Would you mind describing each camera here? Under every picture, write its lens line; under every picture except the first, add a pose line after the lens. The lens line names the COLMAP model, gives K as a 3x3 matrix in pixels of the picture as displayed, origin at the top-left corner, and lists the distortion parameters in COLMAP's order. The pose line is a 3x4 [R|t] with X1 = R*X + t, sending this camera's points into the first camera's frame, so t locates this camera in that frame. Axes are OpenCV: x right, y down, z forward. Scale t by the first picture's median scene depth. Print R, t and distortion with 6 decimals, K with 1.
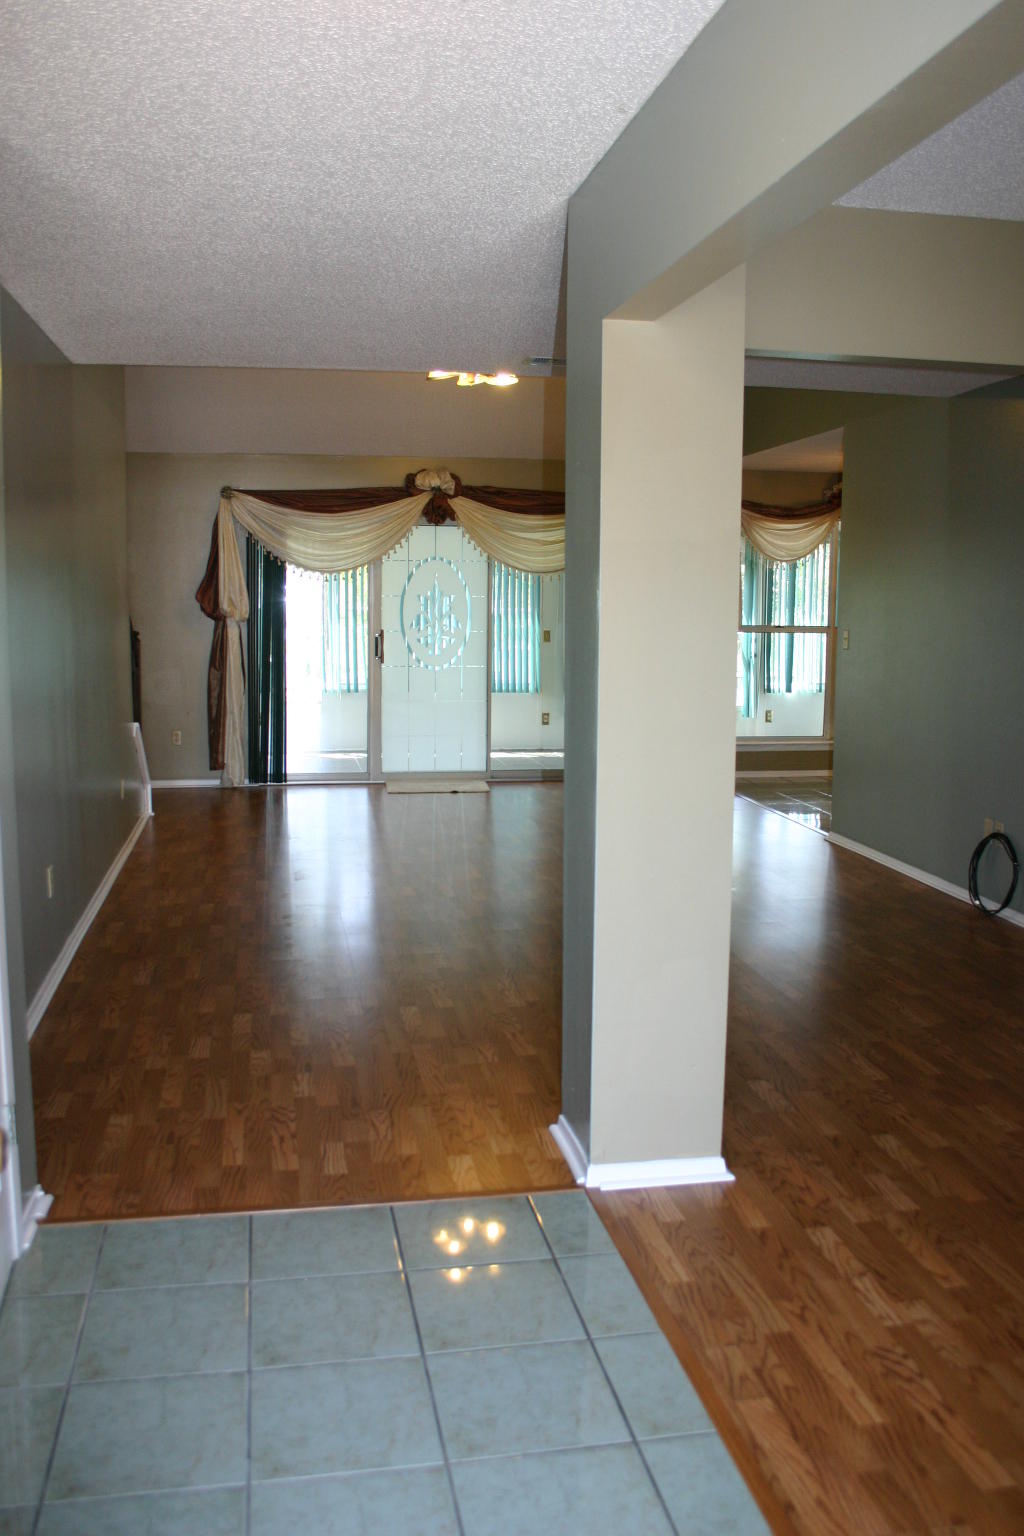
lens RADIAL K [[1398.3, 0, 512.0], [0, 1398.3, 768.0], [0, 0, 1]] dist [-0.138534, 0.002285]
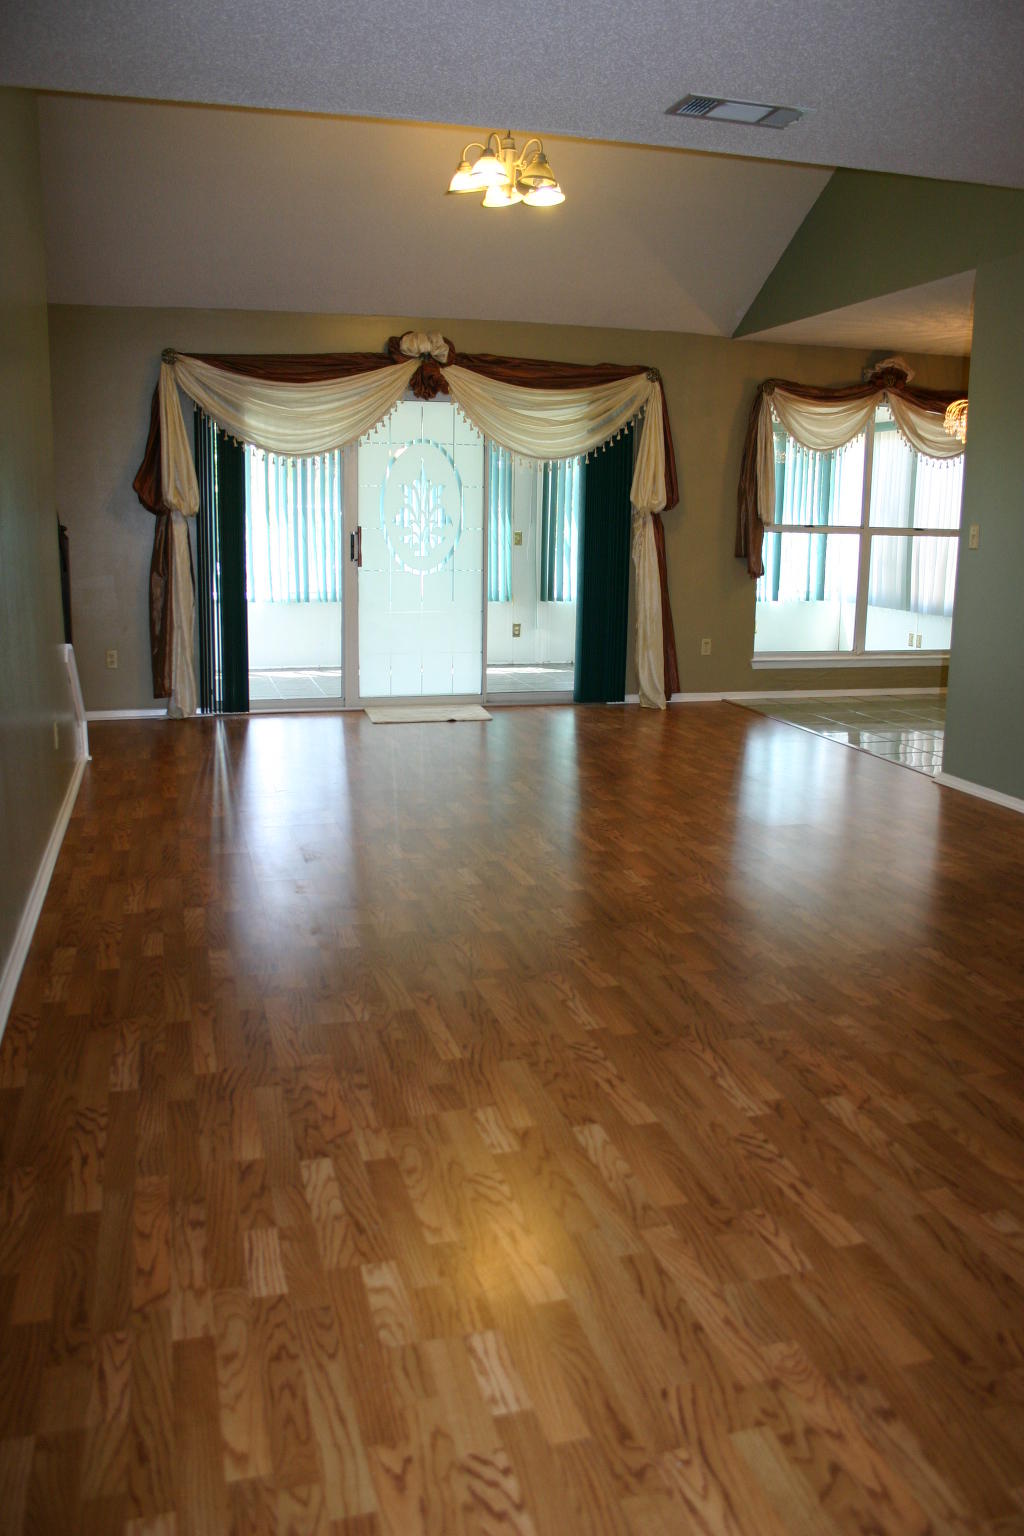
lens RADIAL K [[1280.6, 0, 512.0], [0, 1280.6, 768.0], [0, 0, 1]] dist [-0.161110, 0.140800]
pose [[0.995461, -0.014423, 0.094066, -0.077601], [0.007193, 0.997024, 0.076752, -0.013227], [-0.094893, -0.075728, 0.992603, 0.233411]]
